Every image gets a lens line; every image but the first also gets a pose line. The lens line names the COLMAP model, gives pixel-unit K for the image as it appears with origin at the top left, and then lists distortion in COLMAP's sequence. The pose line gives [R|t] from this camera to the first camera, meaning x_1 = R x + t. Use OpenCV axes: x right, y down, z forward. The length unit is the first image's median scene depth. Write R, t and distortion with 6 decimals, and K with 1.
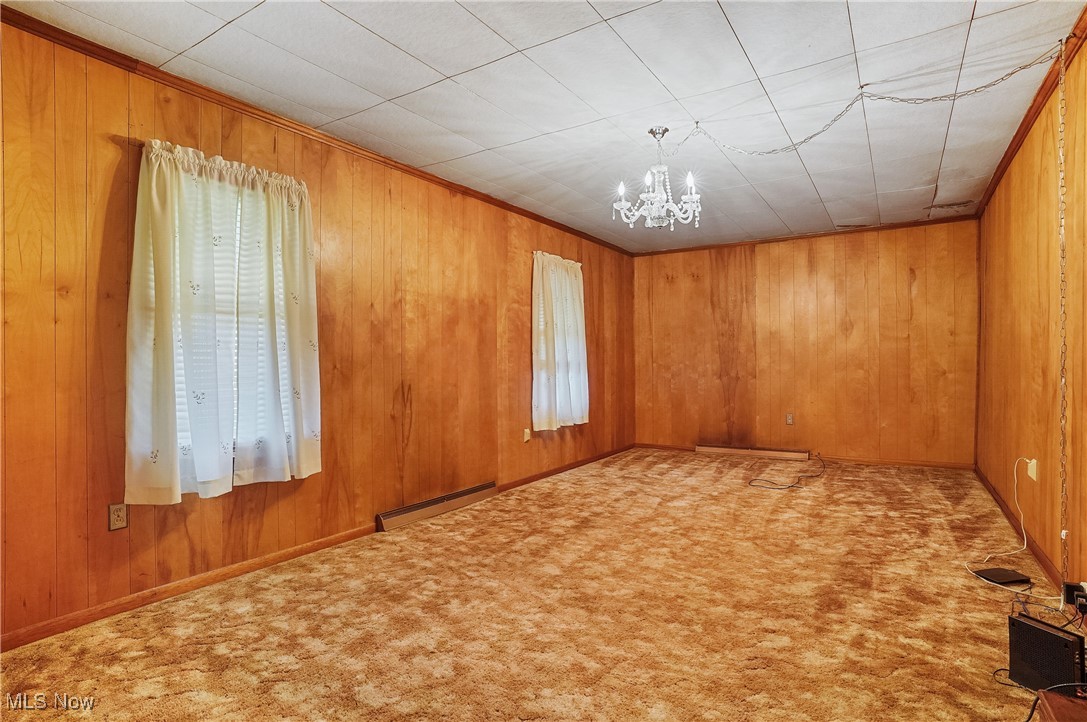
lens RADIAL K [[566.2, 0, 542.0], [0, 566.2, 368.9], [0, 0, 1]] dist [-0.079734, 0.044077]
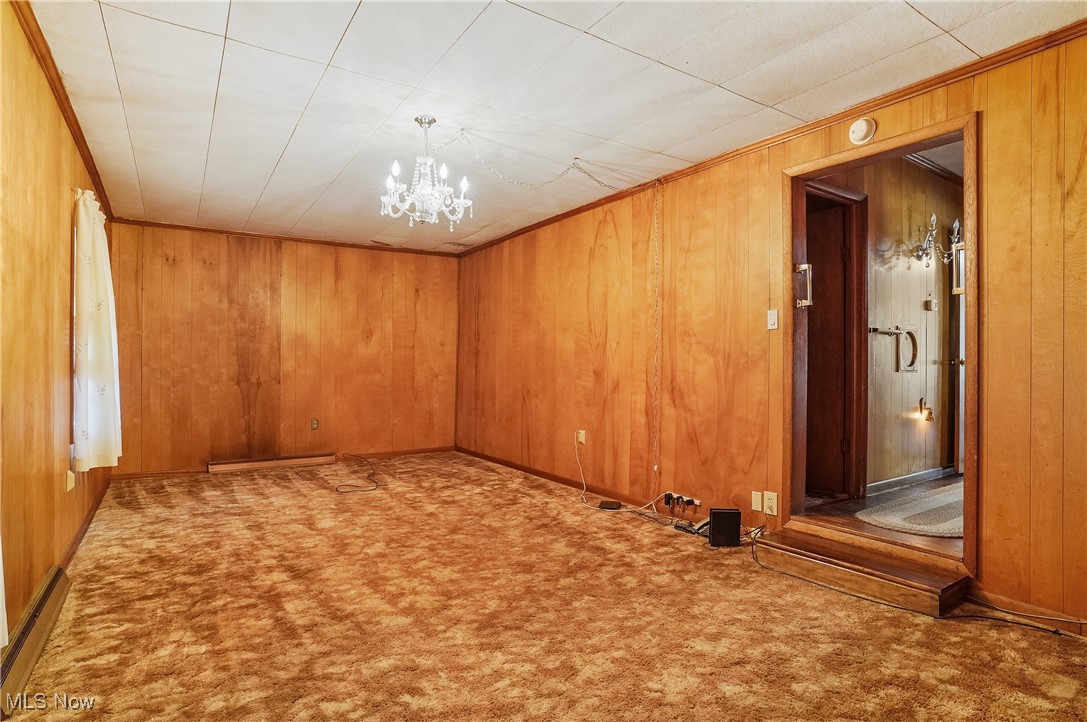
lens RADIAL K [[566.2, 0, 542.0], [0, 566.2, 368.9], [0, 0, 1]] dist [-0.079734, 0.044077]
pose [[0.404651, 0.003195, 0.914466, -0.458288], [0.006635, 0.999957, -0.006429, 0.002256], [-0.914447, 0.008669, 0.404612, 0.350052]]
